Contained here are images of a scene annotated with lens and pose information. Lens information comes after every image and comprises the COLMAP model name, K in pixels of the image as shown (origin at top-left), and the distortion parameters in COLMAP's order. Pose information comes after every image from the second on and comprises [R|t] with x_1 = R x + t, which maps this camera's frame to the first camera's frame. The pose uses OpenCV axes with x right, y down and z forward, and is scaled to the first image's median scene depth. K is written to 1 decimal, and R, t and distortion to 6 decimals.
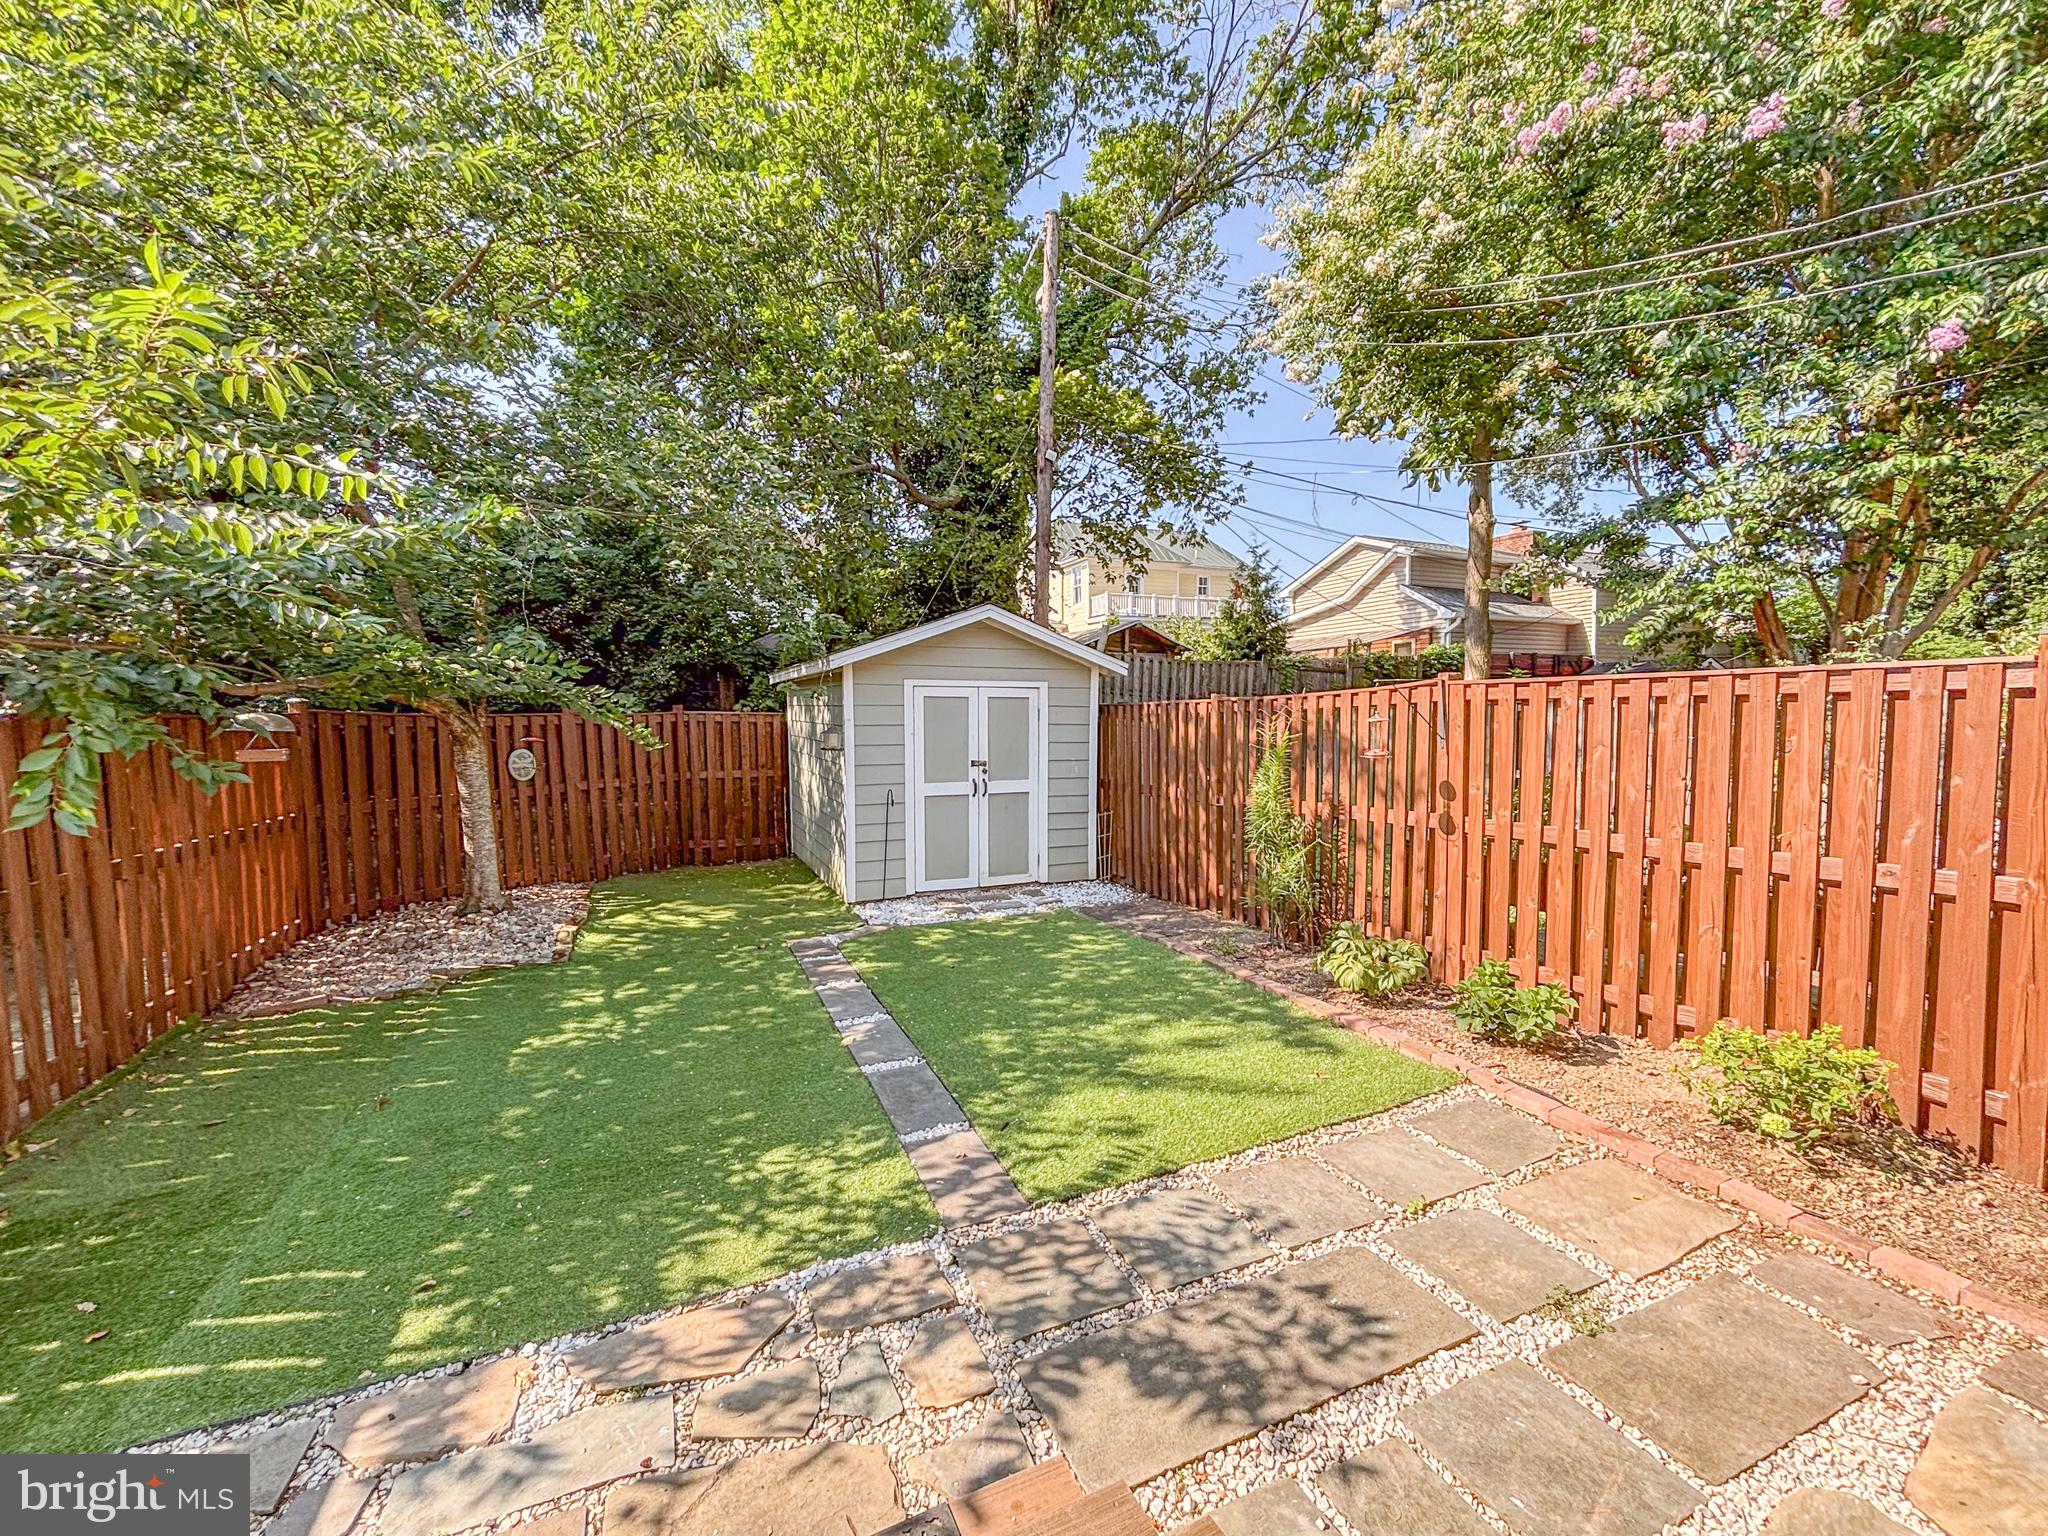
lens RADIAL K [[829.7, 0, 1023.3], [0, 829.7, 770.6], [0, 0, 1]] dist [0.003374, -0.000301]
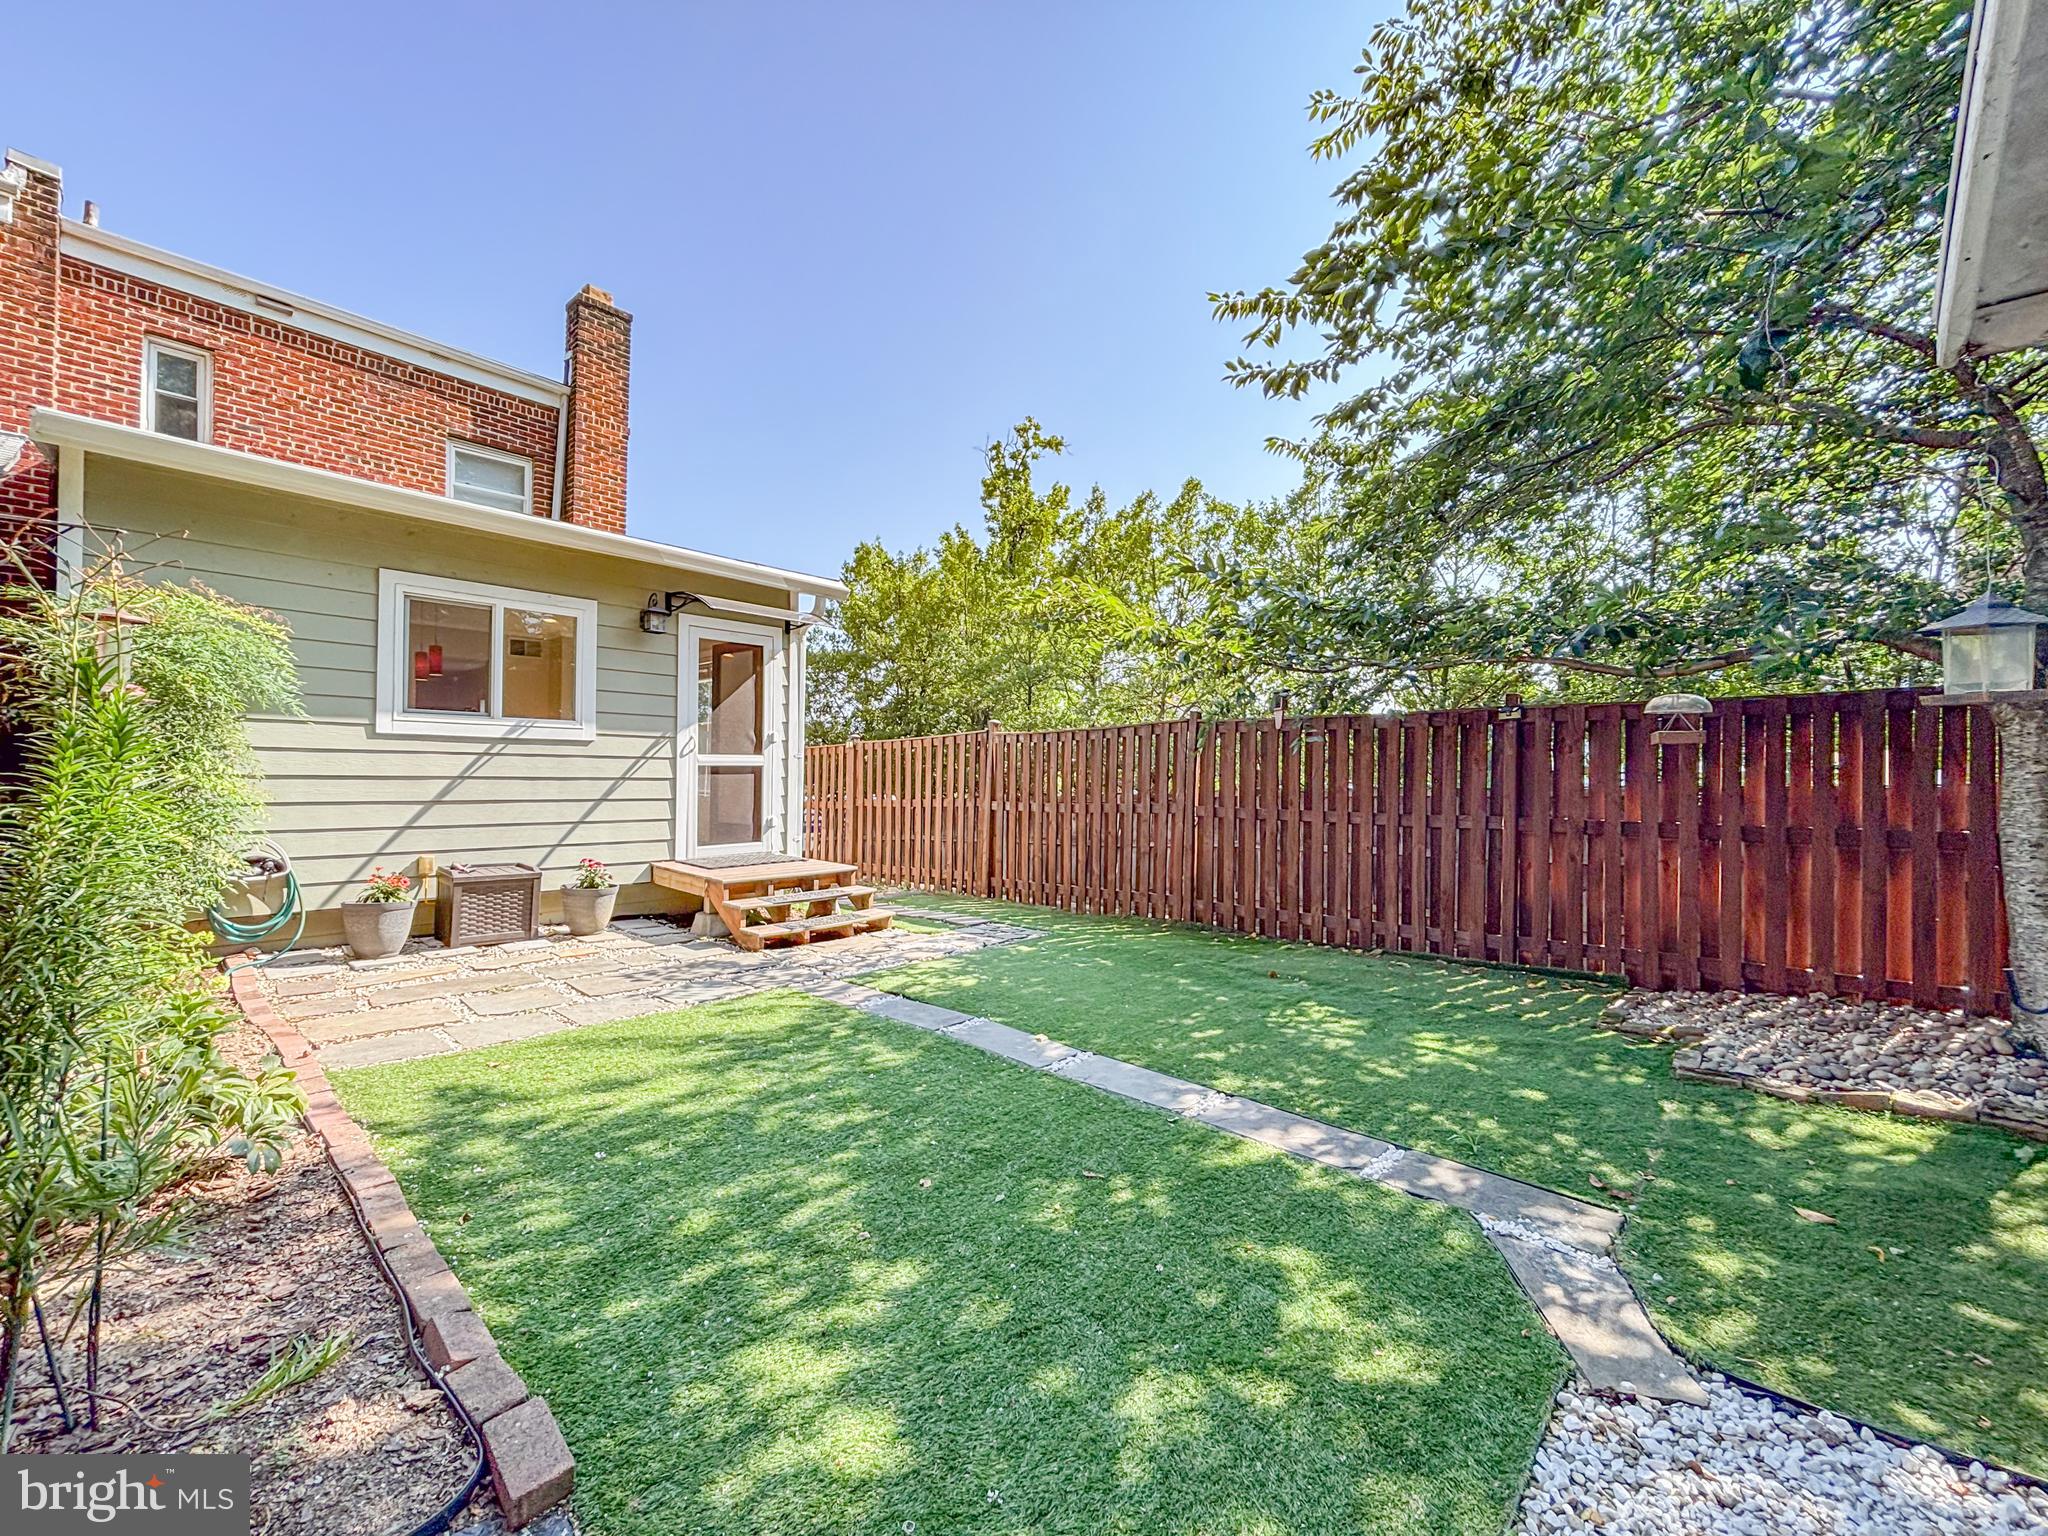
lens RADIAL K [[847.0, 0, 1025.4], [0, 847.0, 769.2], [0, 0, 1]] dist [-0.003277, 0.000181]
pose [[-0.915803, -0.002963, -0.401617, 0.173260], [-0.022836, 0.998739, 0.044705, -0.010972], [0.400978, 0.050113, -0.914716, 1.738507]]
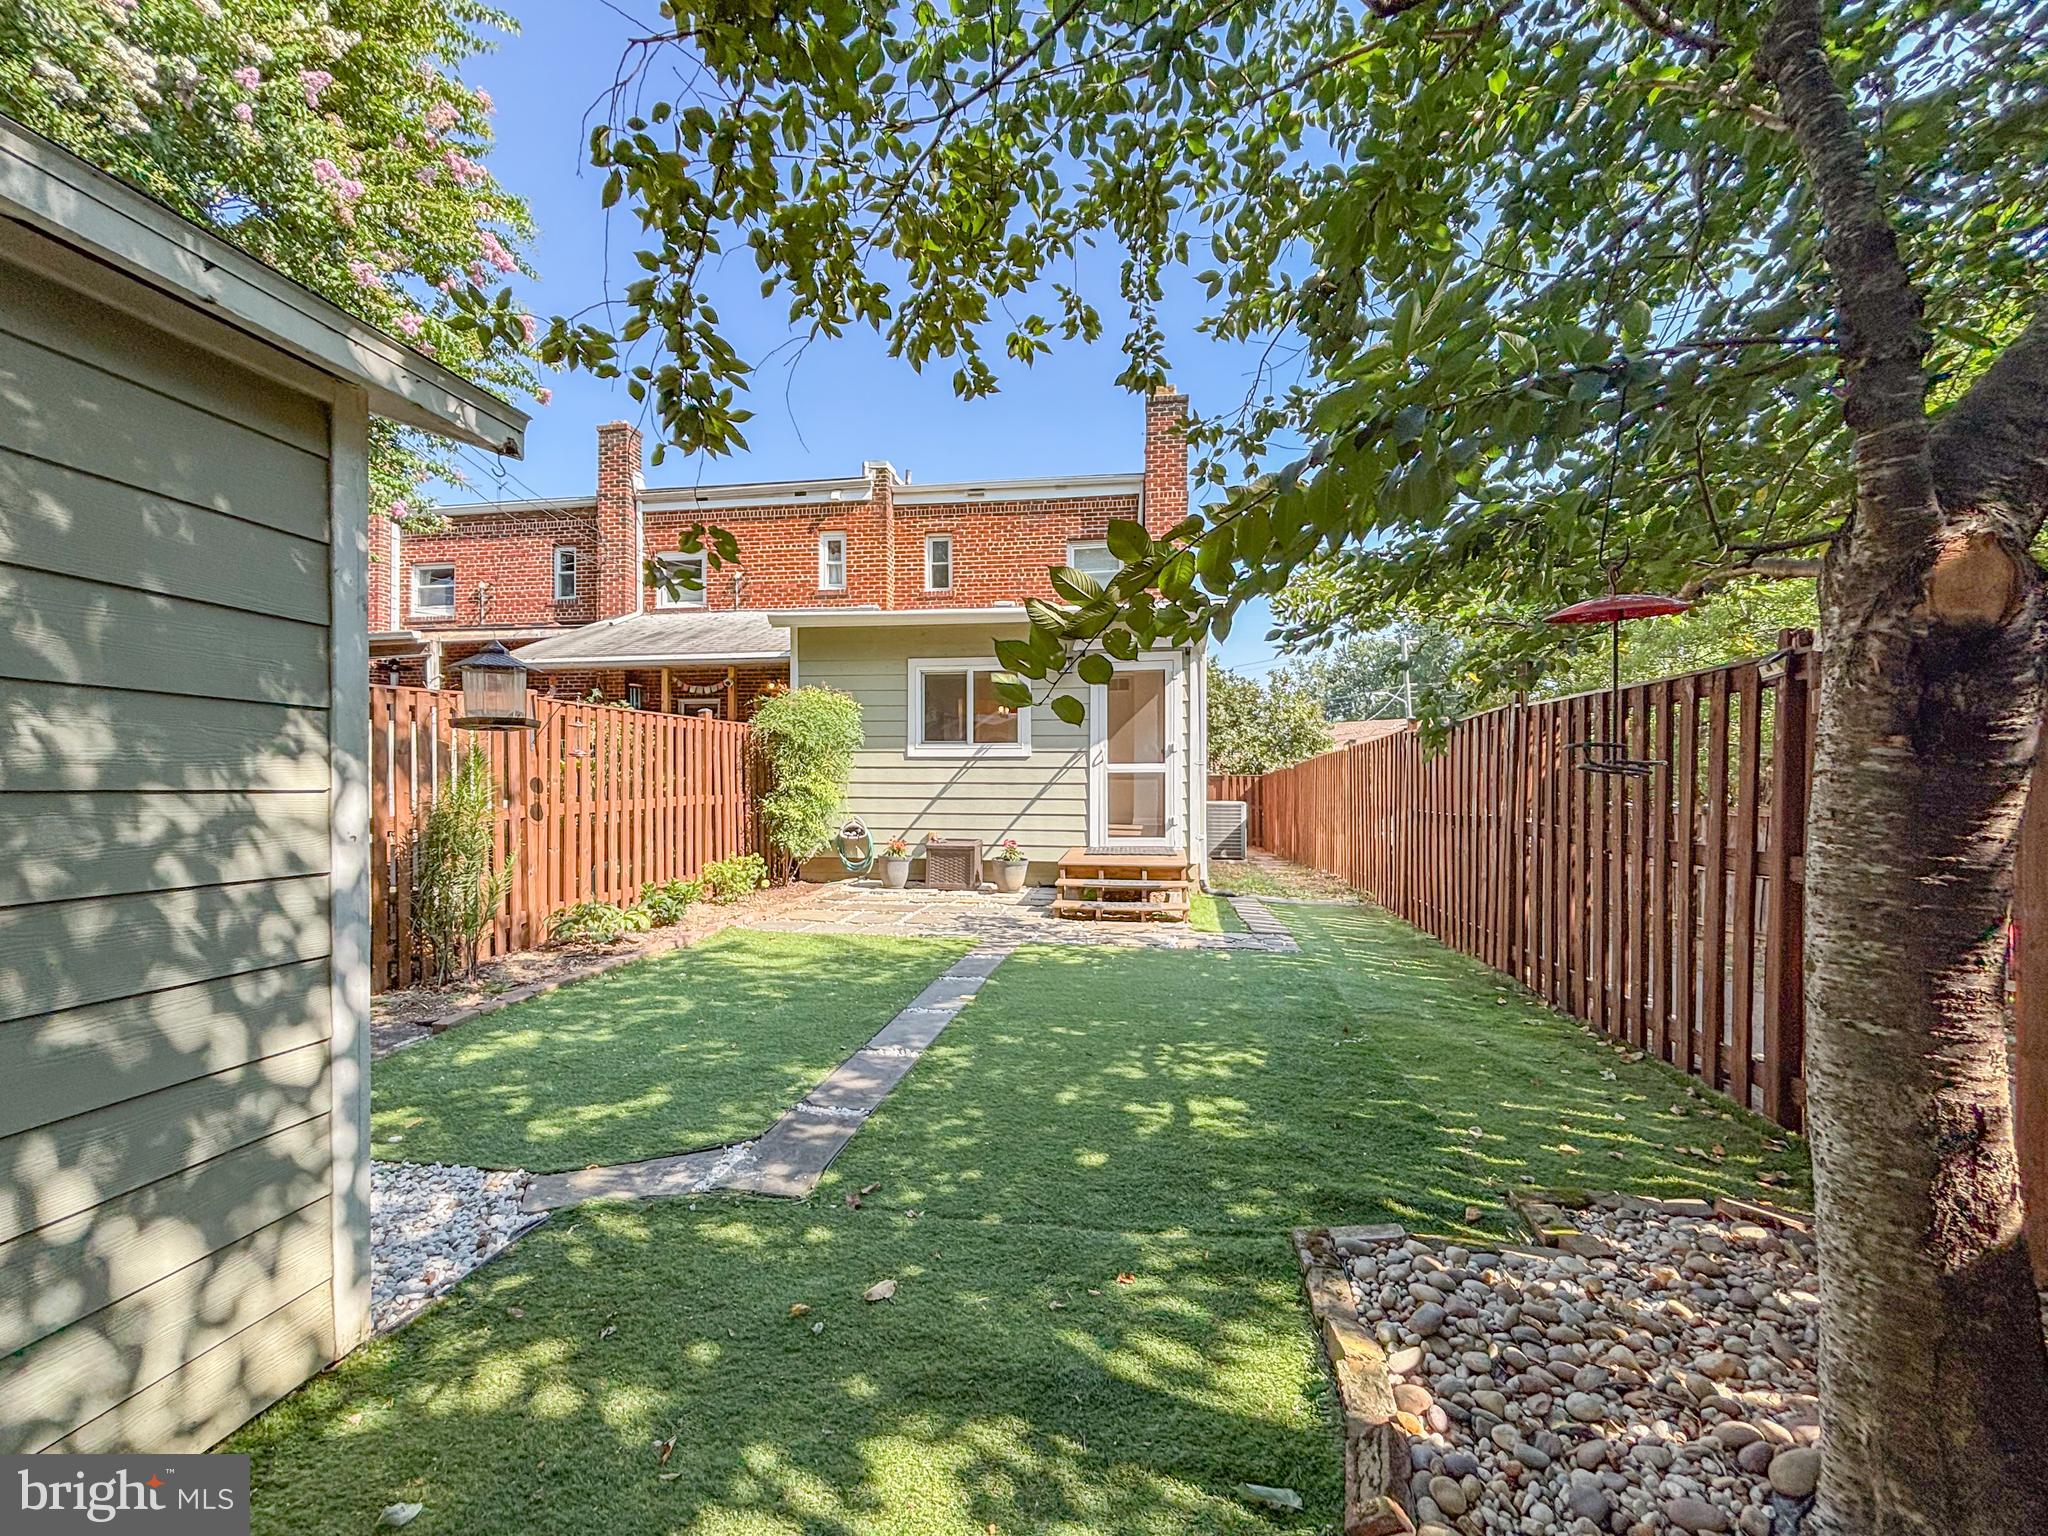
lens RADIAL K [[847.0, 0, 1025.4], [0, 847.0, 769.2], [0, 0, 1]] dist [-0.003277, 0.000181]
pose [[-0.828631, 0.011634, 0.559675, -0.861572], [0.036752, 0.998758, 0.033653, -0.015556], [-0.558588, 0.048456, -0.828029, 1.789461]]
